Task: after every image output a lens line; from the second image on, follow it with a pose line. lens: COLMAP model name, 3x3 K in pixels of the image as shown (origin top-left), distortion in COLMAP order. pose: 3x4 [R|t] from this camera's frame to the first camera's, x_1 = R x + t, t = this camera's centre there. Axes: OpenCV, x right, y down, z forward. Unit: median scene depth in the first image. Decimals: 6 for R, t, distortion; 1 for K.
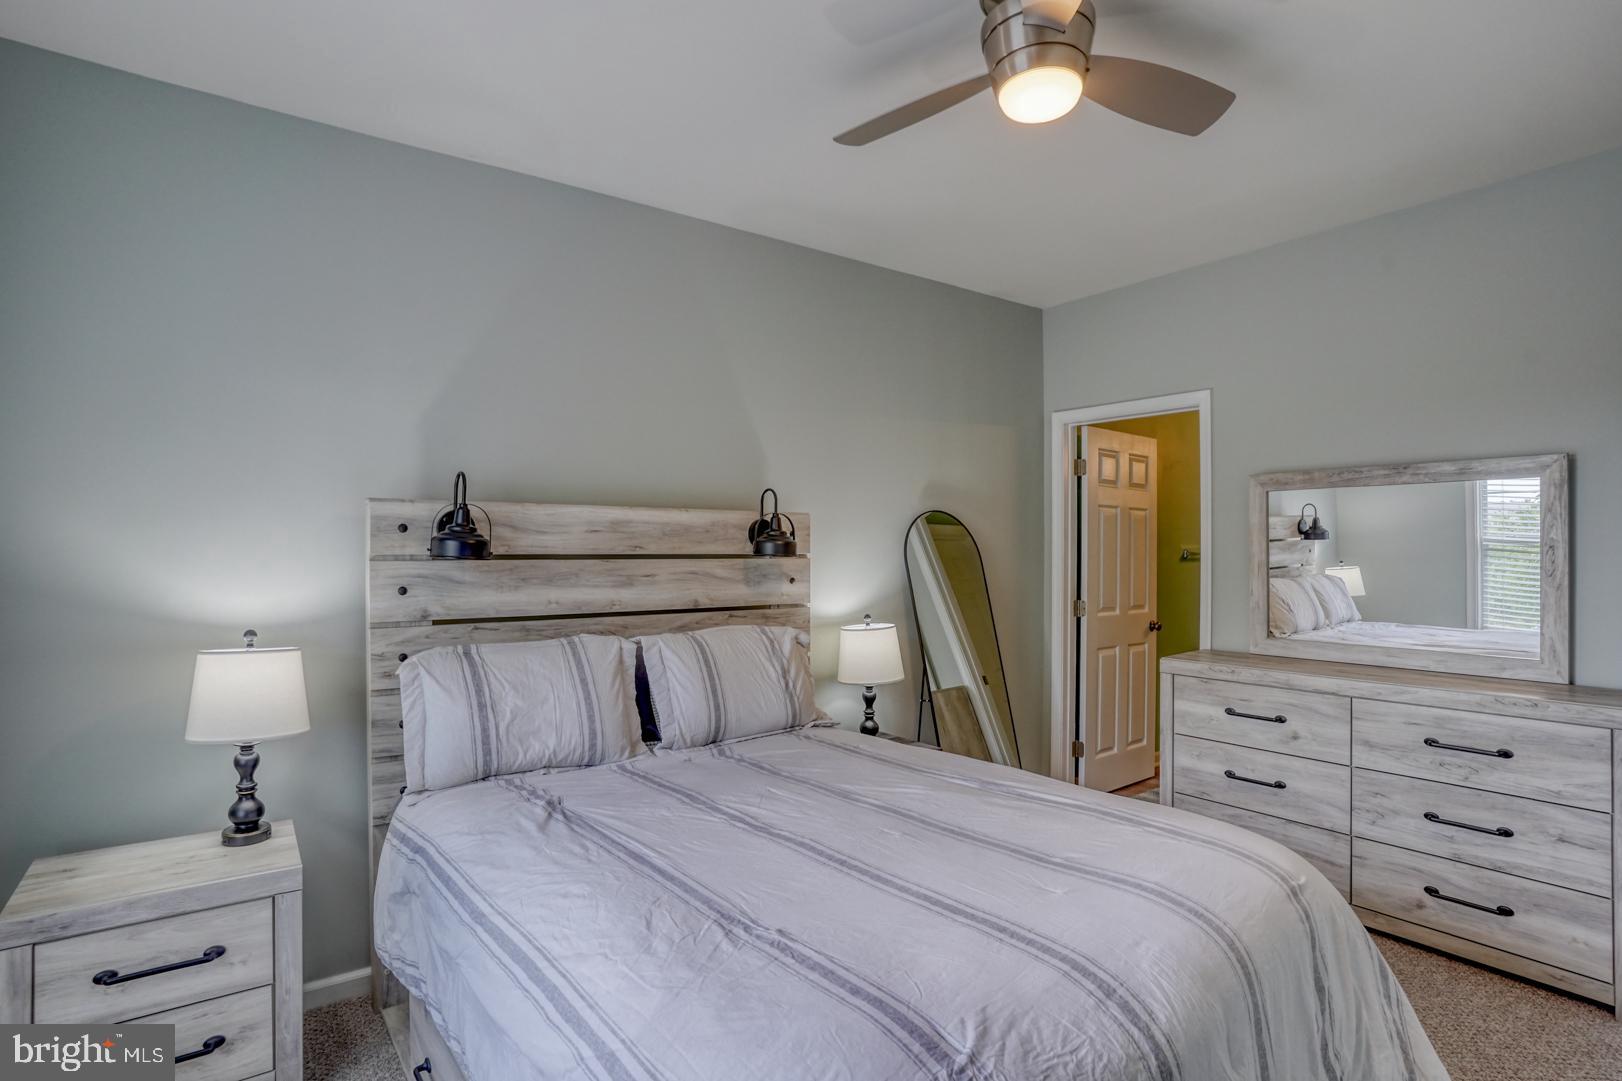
lens RADIAL K [[830.5, 0, 811.0], [0, 830.5, 540.5], [0, 0, 1]] dist [-0.064253, 0.000575]
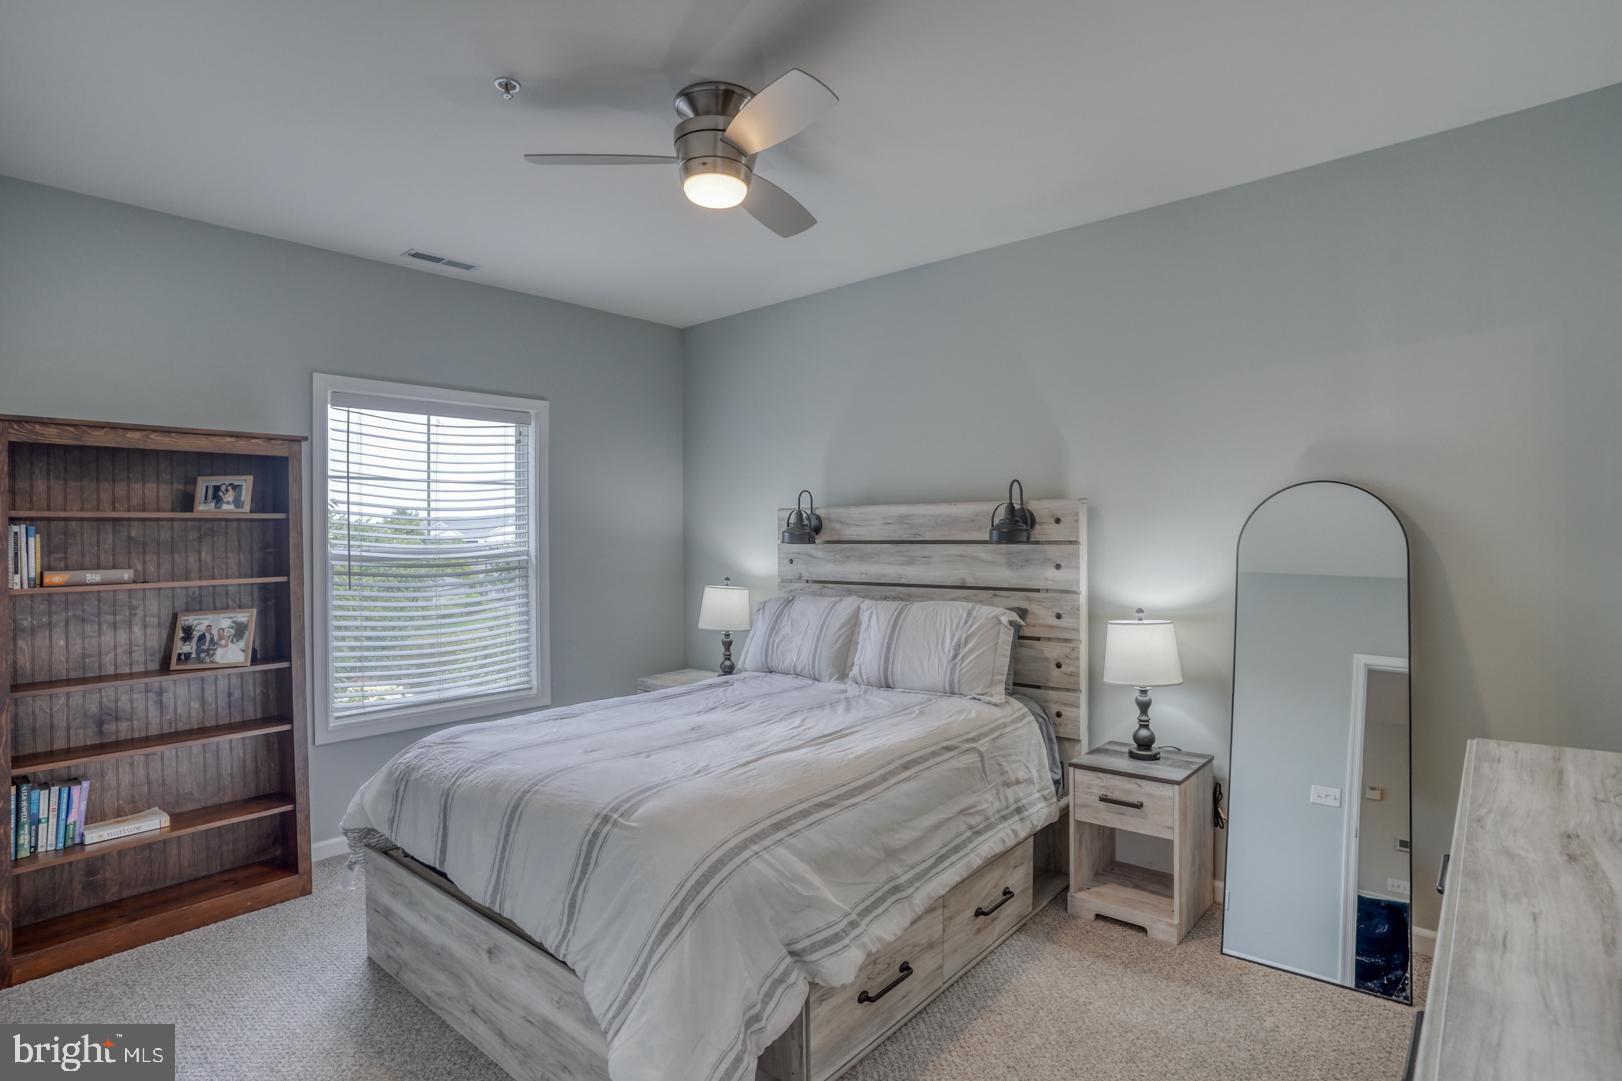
lens RADIAL K [[806.5, 0, 821.1], [0, 806.5, 533.4], [0, 0, 1]] dist [-0.071634, 0.030097]
pose [[0.220442, 0.000401, -0.975400, 0.984770], [0.022200, 0.999739, 0.005428, -0.004419], [0.975147, -0.022851, 0.220375, 0.572372]]
